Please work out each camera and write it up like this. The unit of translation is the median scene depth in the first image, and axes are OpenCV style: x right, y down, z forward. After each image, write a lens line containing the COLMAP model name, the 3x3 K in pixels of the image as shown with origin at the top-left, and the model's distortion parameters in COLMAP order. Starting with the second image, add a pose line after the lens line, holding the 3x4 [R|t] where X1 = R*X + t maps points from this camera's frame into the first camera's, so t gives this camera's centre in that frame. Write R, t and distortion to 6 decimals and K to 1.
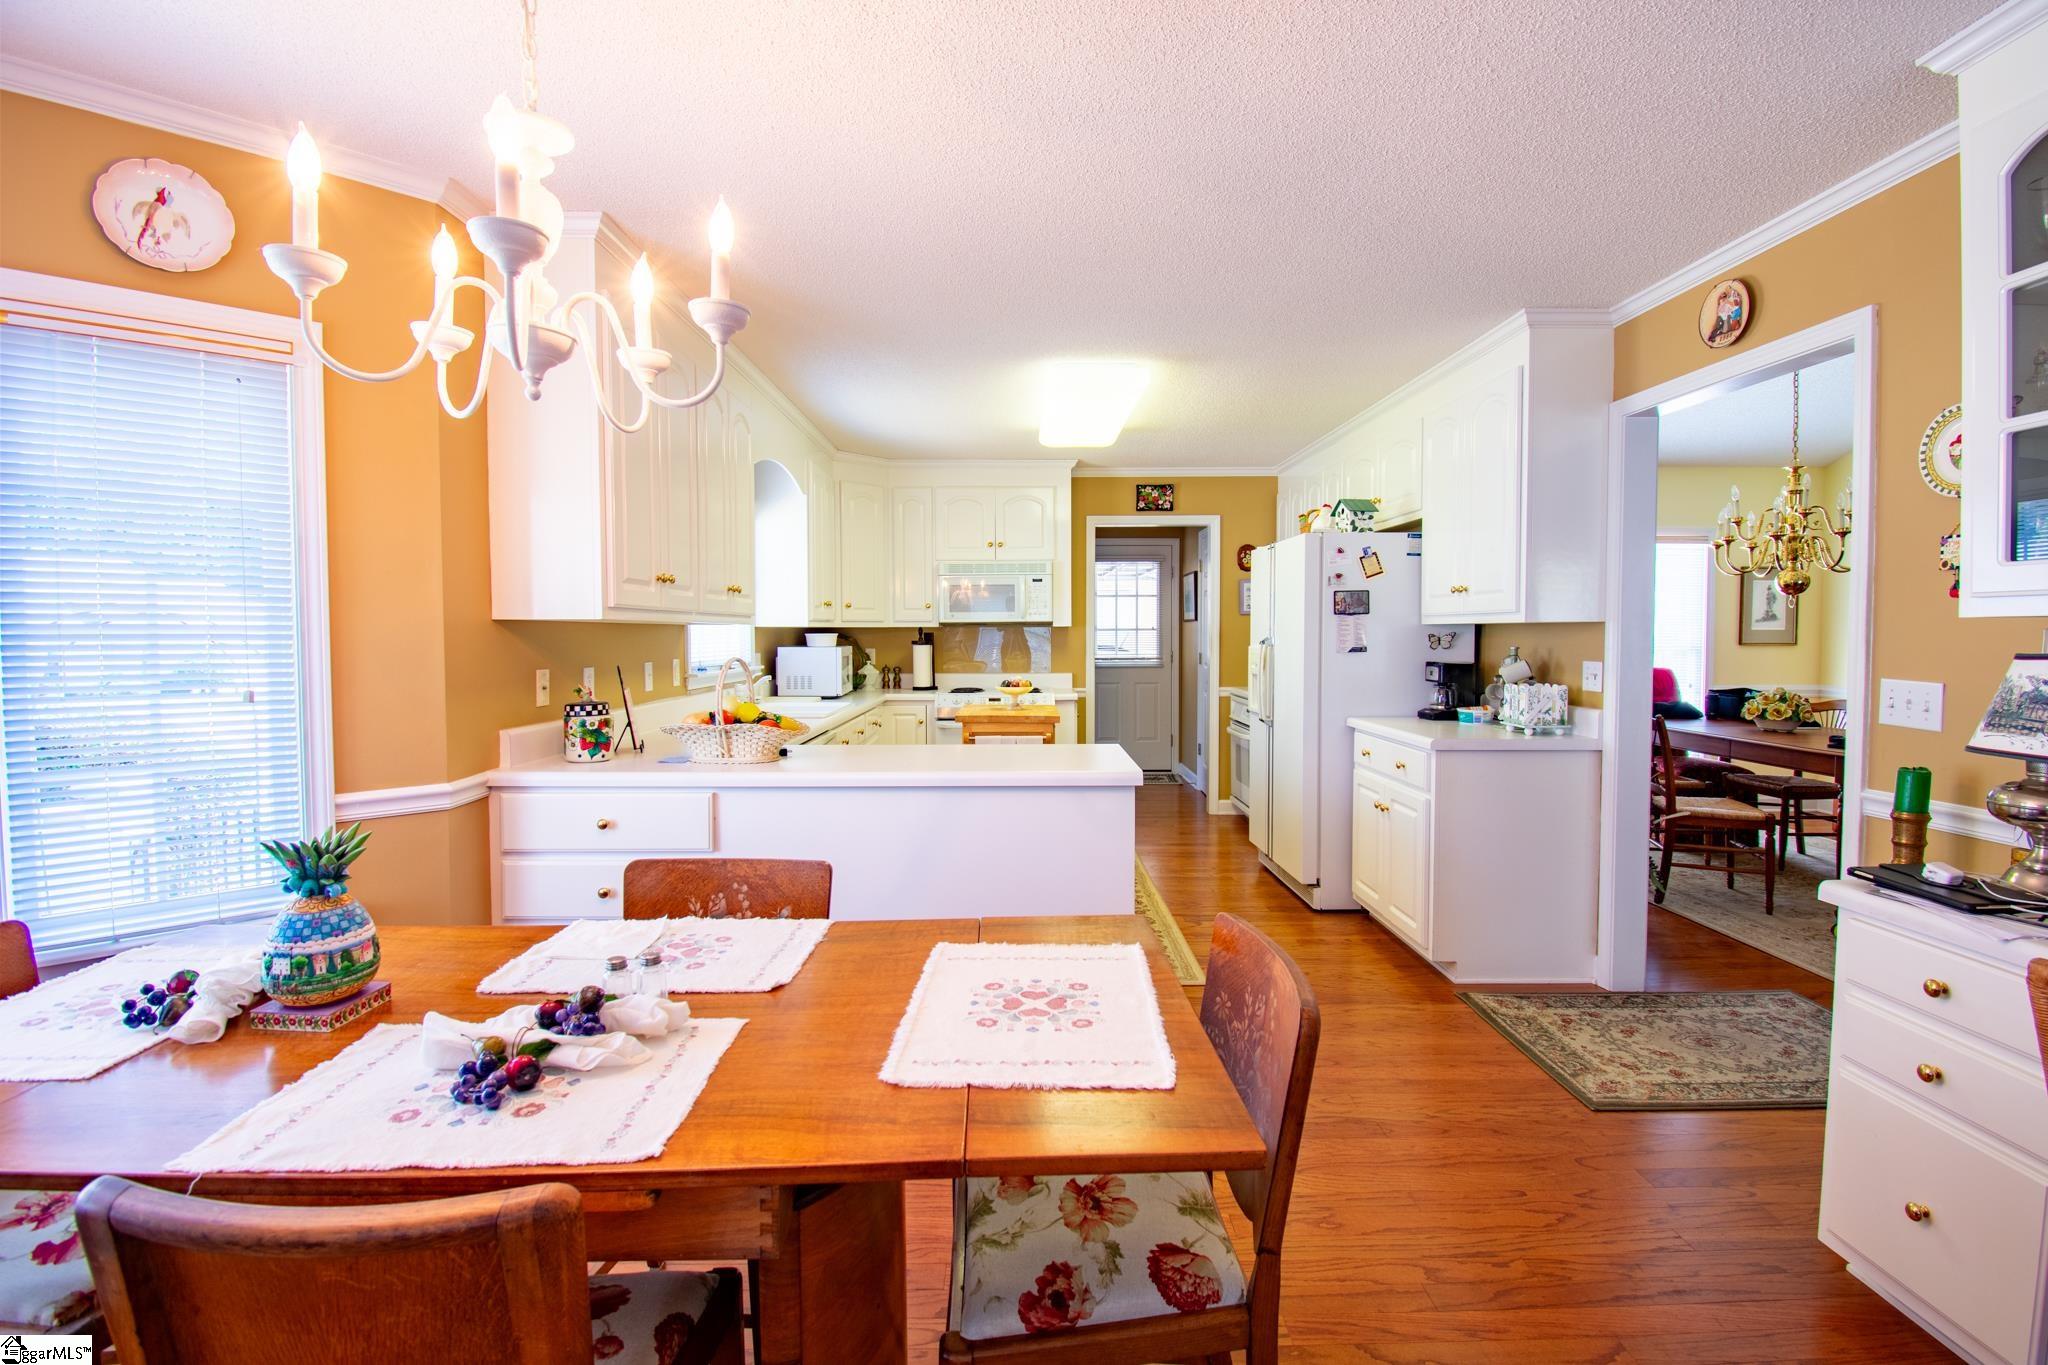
lens RADIAL K [[953.9, 0, 1013.7], [0, 953.9, 672.9], [0, 0, 1]] dist [0.043919, -0.040529]
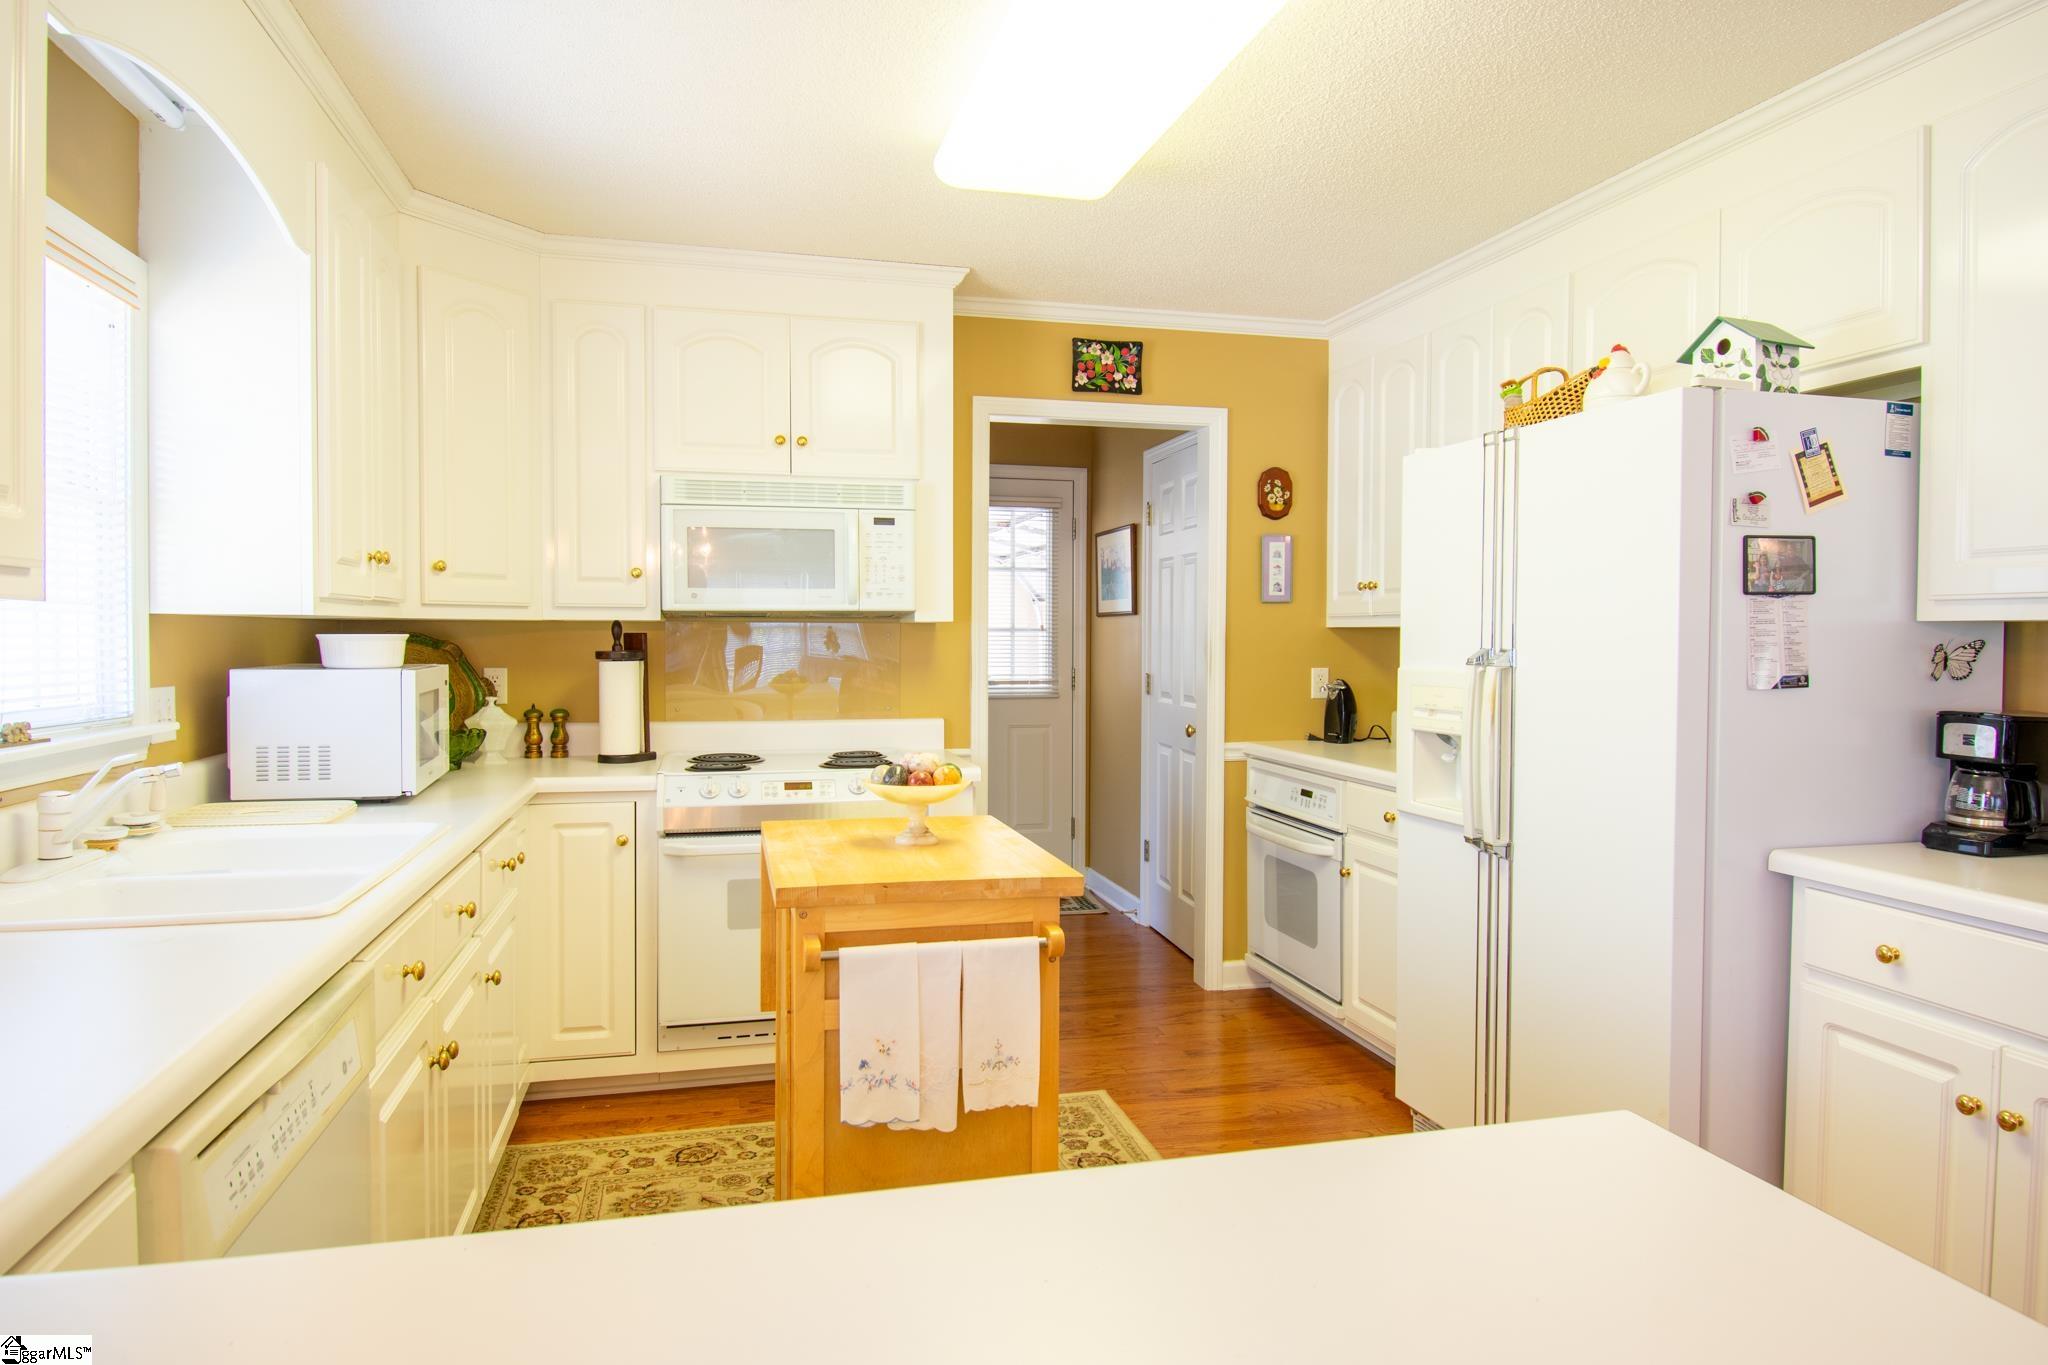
lens RADIAL K [[1240.2, 0, 1019.3], [0, 1240.2, 673.3], [0, 0, 1]] dist [0.017506, -0.025051]
pose [[0.968728, -0.001564, 0.248121, -0.060637], [0.004388, 0.999932, -0.010826, -0.016553], [-0.248087, 0.011576, 0.968669, 0.399001]]
